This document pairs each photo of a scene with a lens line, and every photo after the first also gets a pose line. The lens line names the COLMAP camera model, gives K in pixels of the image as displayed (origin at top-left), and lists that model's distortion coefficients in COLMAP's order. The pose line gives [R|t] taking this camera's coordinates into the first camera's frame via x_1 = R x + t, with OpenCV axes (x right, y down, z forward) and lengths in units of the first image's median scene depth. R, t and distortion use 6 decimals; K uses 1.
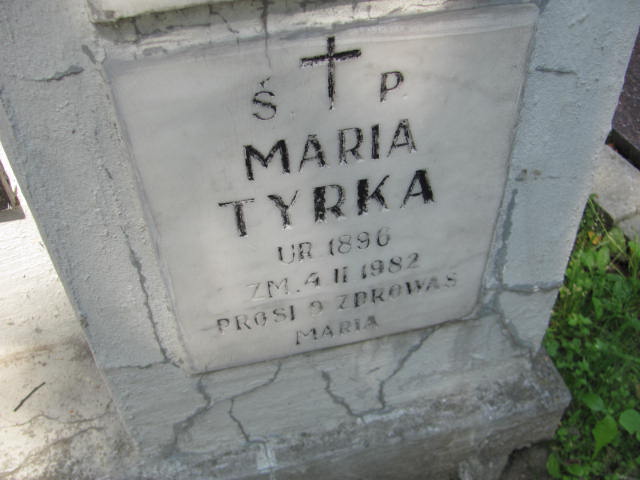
lens RADIAL K [[670.3, 0, 324.9], [0, 670.3, 242.1], [0, 0, 1]] dist [-0.142050, 0.000000]
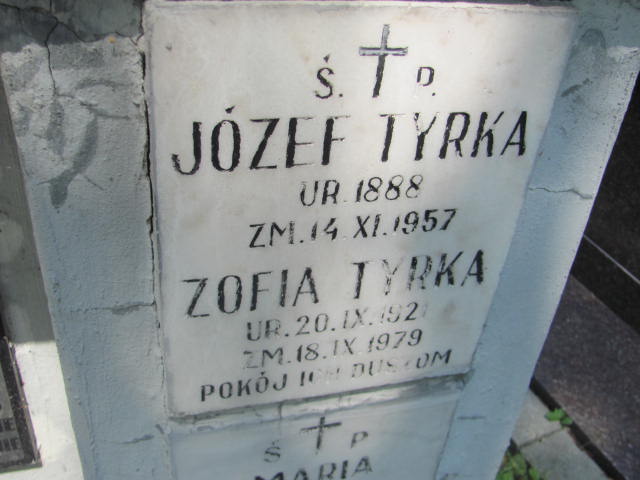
lens RADIAL K [[670.3, 0, 316.4], [0, 670.3, 240.1], [0, 0, 1]] dist [-0.142050, 0.000000]
pose [[0.992823, 0.059853, 0.103534, -0.173038], [-0.037667, 0.978186, -0.204289, -0.372939], [-0.113503, 0.198923, 0.973420, -0.495164]]
